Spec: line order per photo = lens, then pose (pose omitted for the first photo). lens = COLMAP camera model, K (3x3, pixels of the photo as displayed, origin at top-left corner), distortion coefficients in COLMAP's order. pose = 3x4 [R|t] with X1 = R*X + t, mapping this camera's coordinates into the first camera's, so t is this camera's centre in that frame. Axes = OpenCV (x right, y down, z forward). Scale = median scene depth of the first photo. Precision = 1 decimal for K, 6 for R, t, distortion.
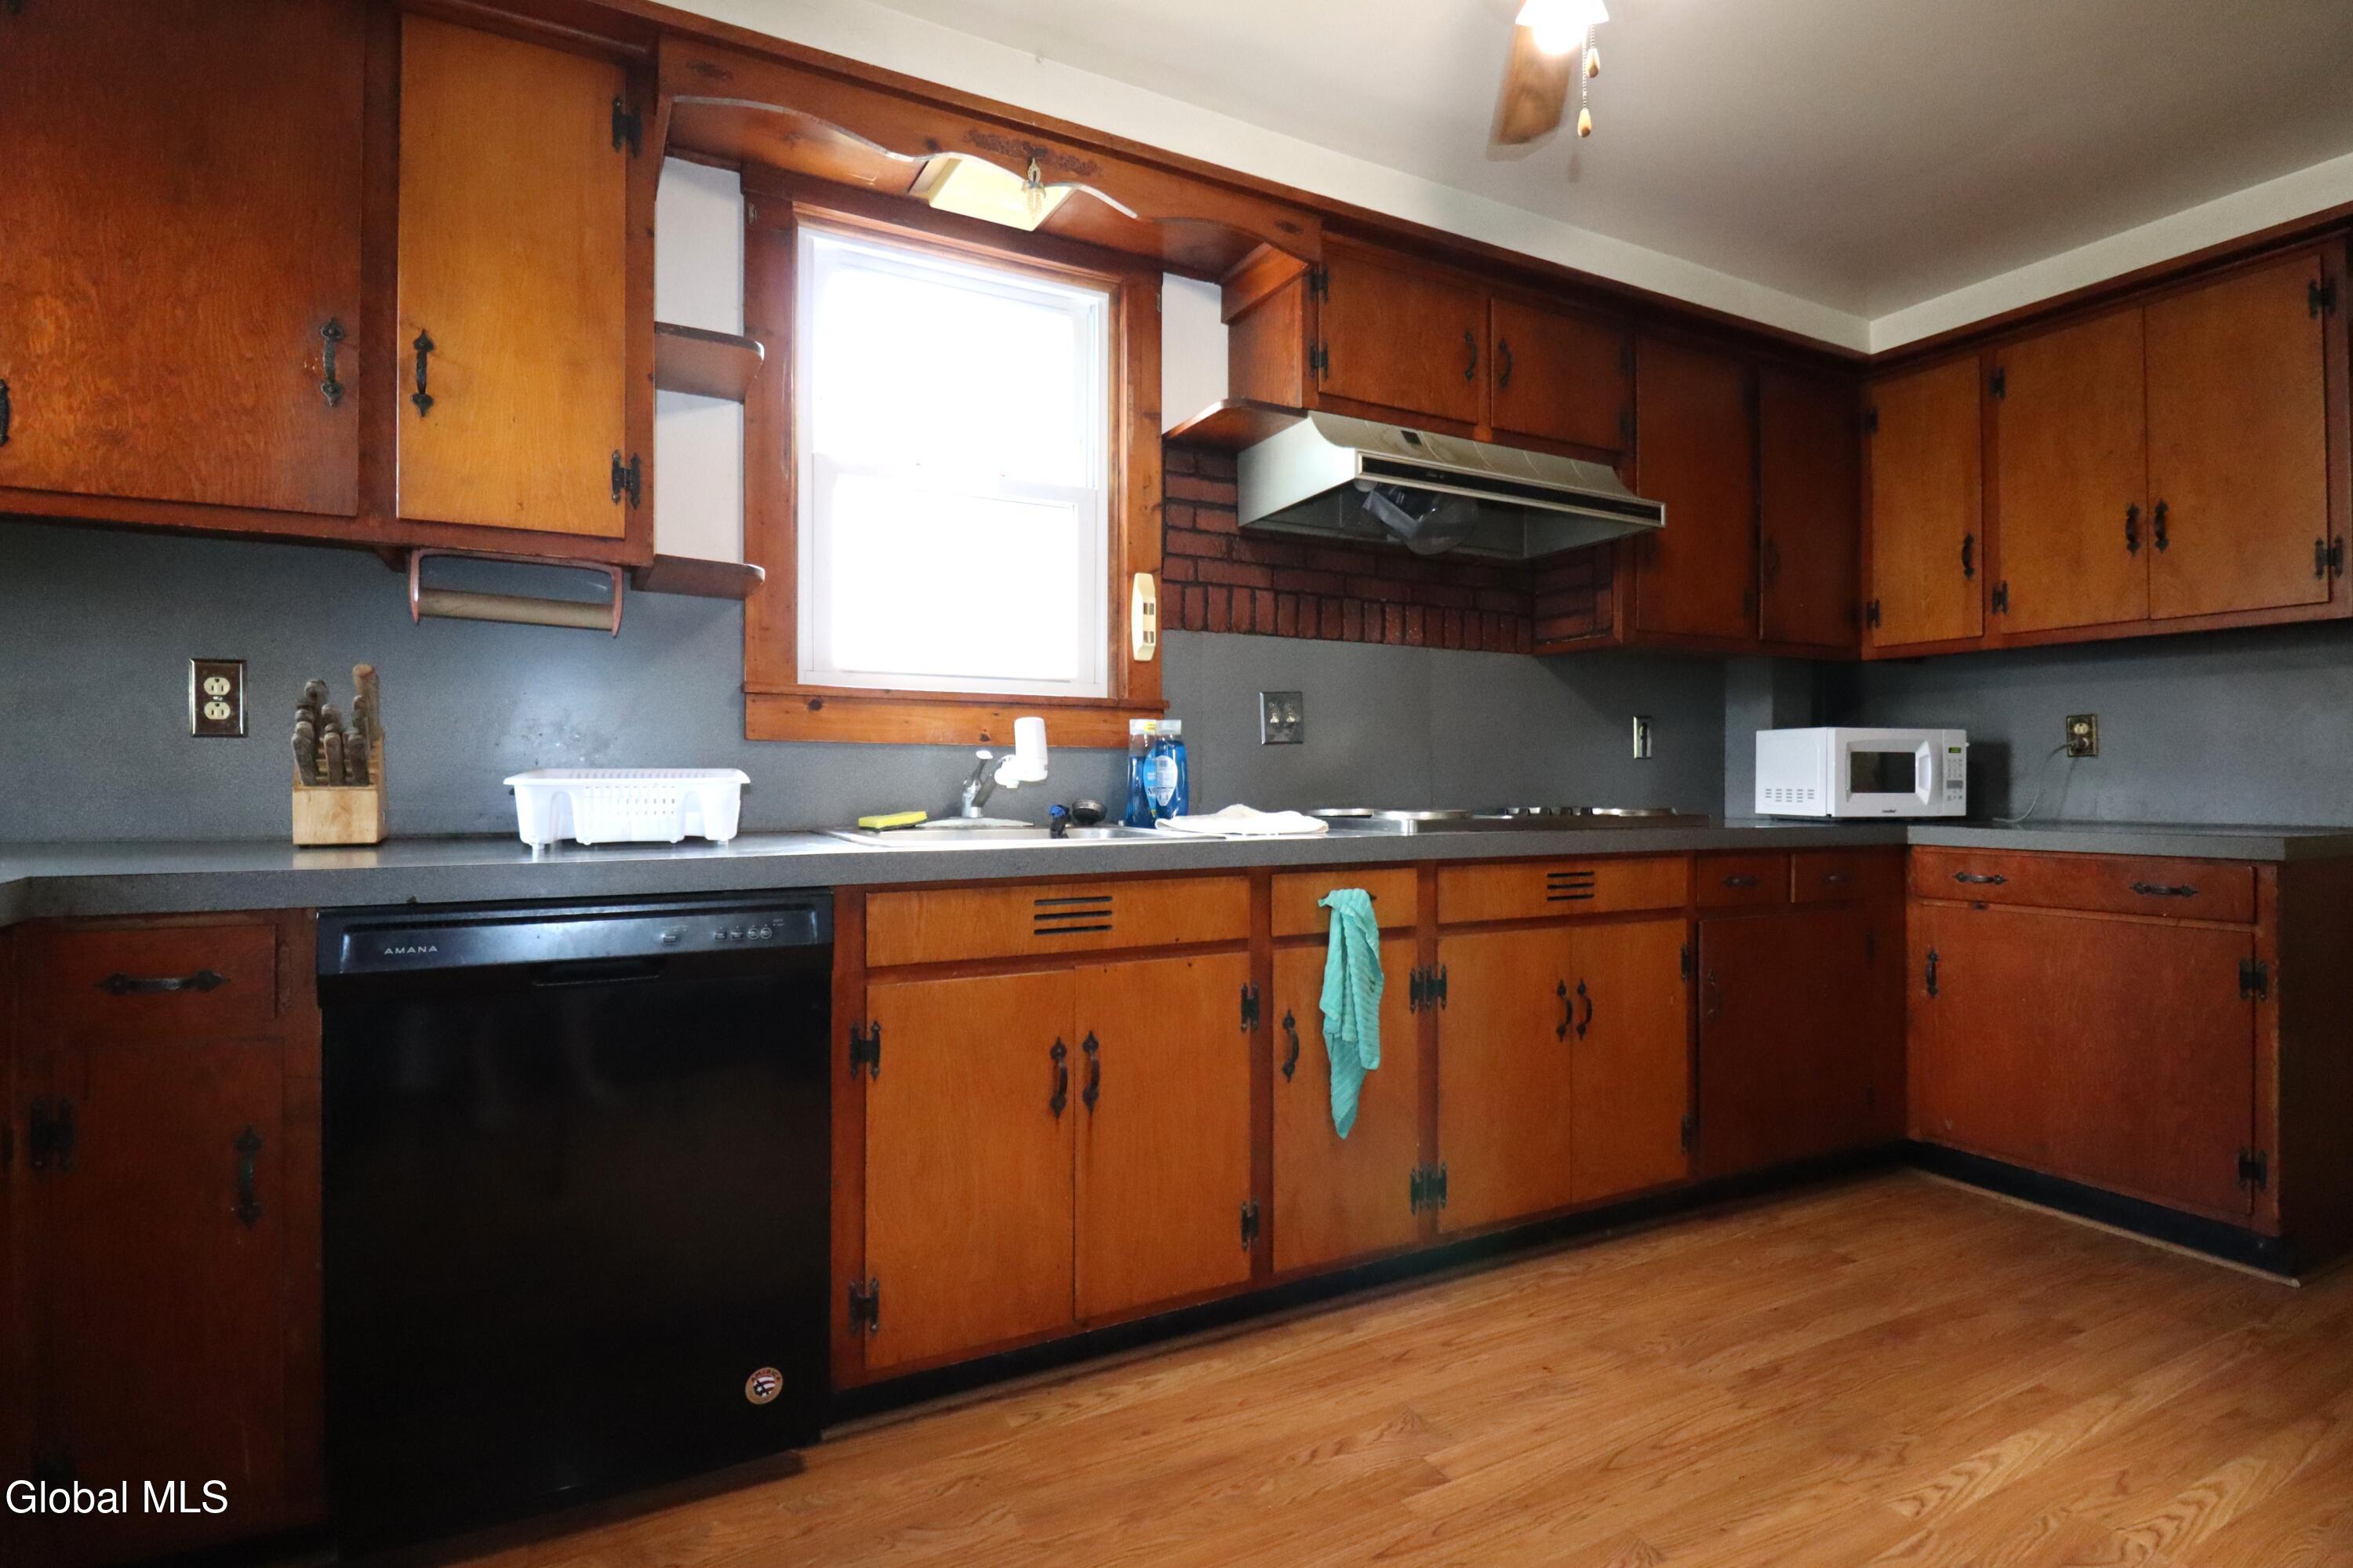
lens RADIAL K [[1094.1, 0, 1196.3], [0, 1094.1, 784.0], [0, 0, 1]] dist [-0.012832, -0.006700]
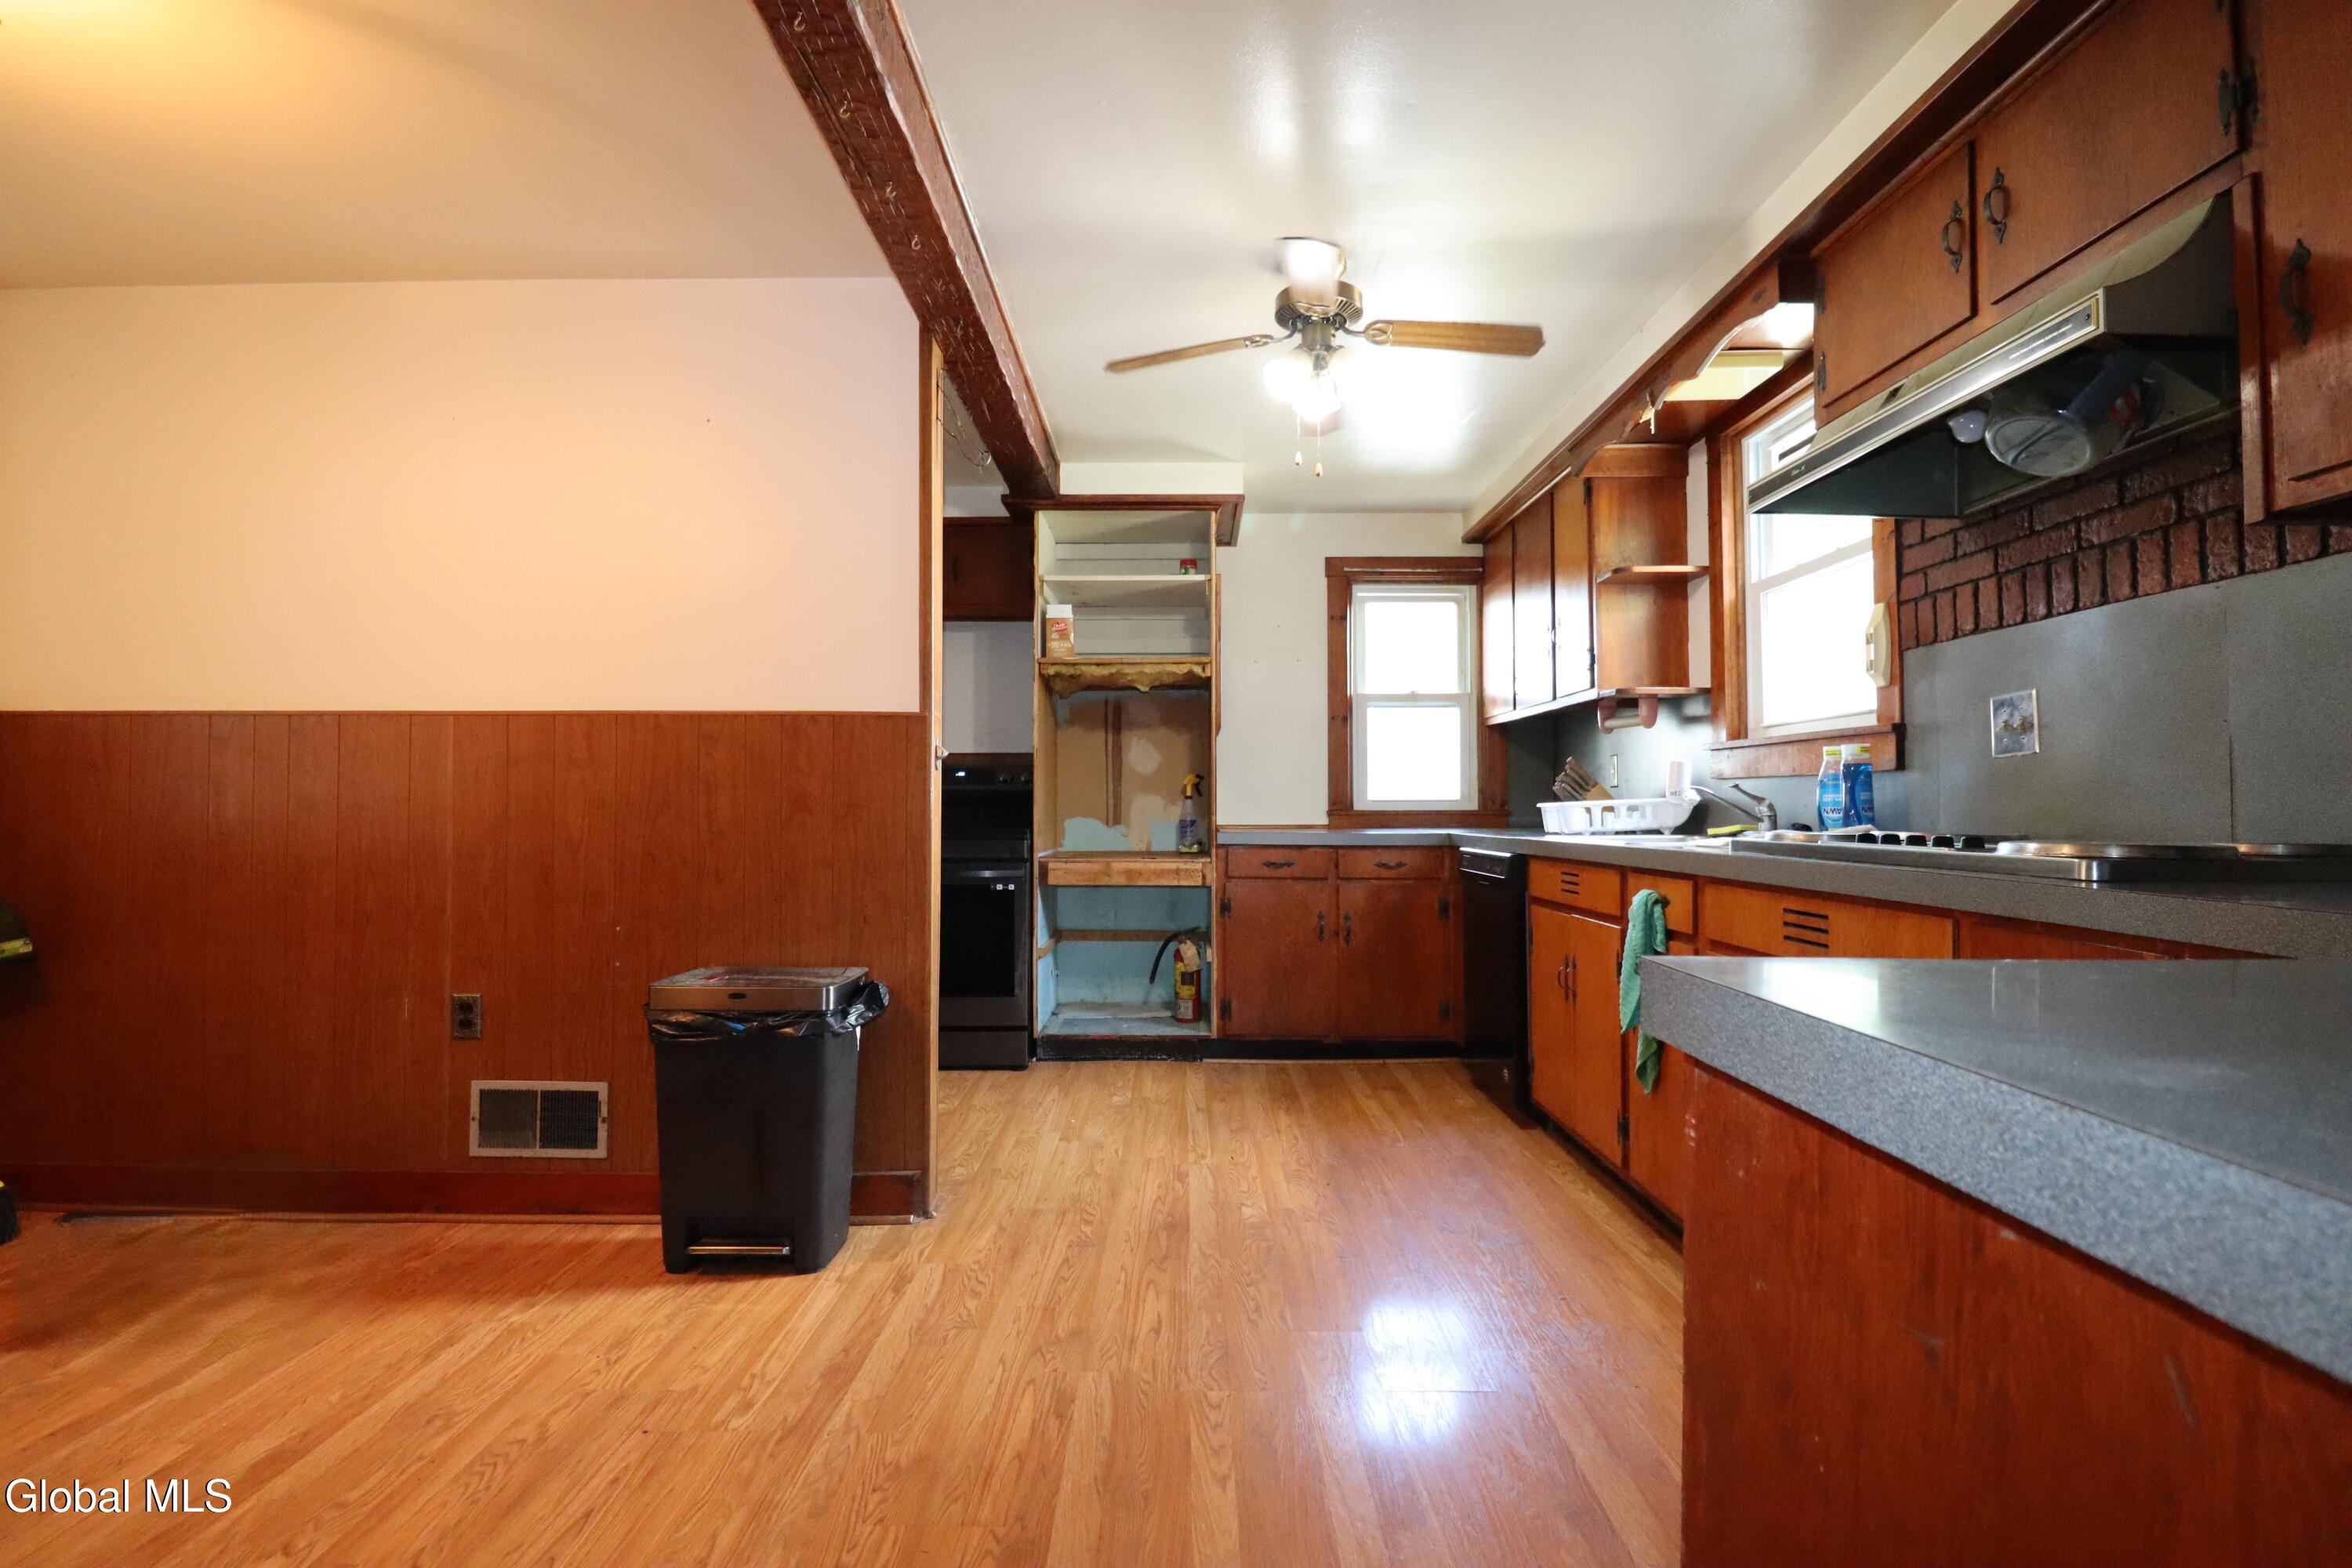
lens RADIAL K [[1093.6, 0, 1210.3], [0, 1093.6, 784.7], [0, 0, 1]] dist [-0.012832, -0.006700]
pose [[-0.432812, -0.021404, -0.901230, 1.363414], [-0.002147, 0.999740, -0.022712, 0.006583], [0.901482, -0.007895, -0.432745, 1.021668]]
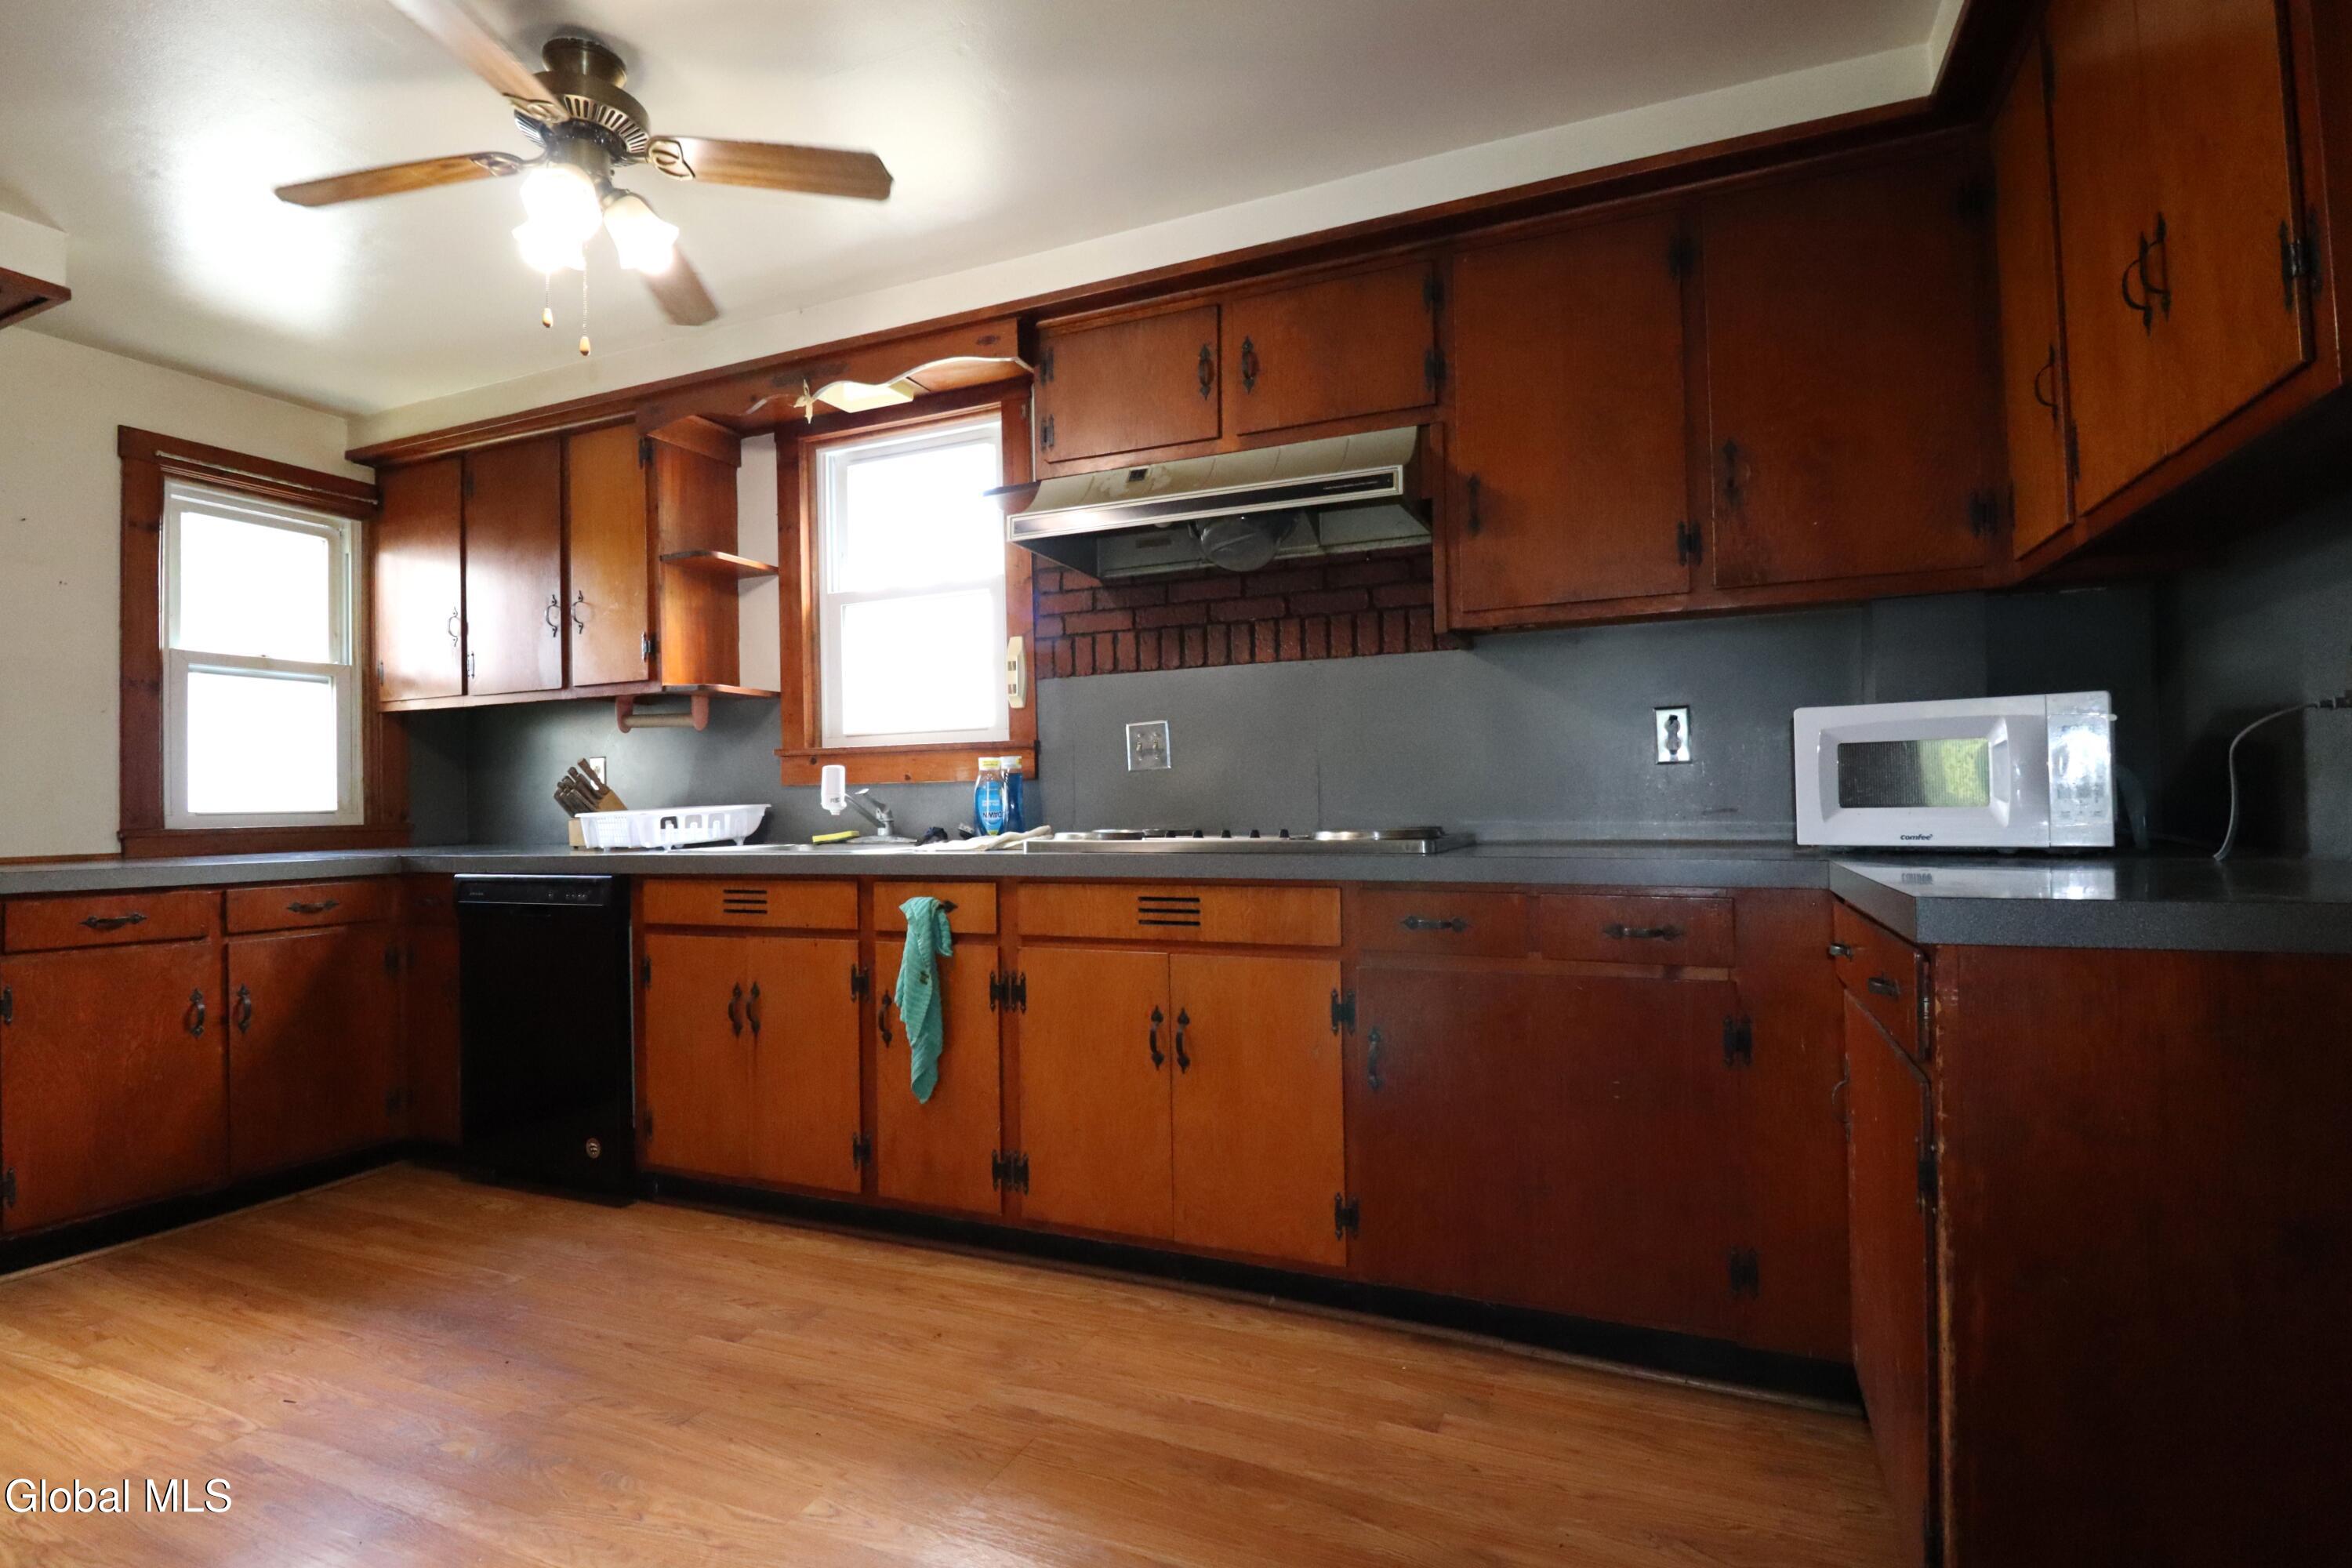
lens RADIAL K [[1093.6, 0, 1186.9], [0, 1093.6, 793.2], [0, 0, 1]] dist [-0.012832, -0.006700]
pose [[0.651829, -0.022278, -0.758039, 1.169756], [0.017065, 0.999746, -0.014707, 0.003945], [0.758174, -0.003349, 0.652044, 0.408204]]
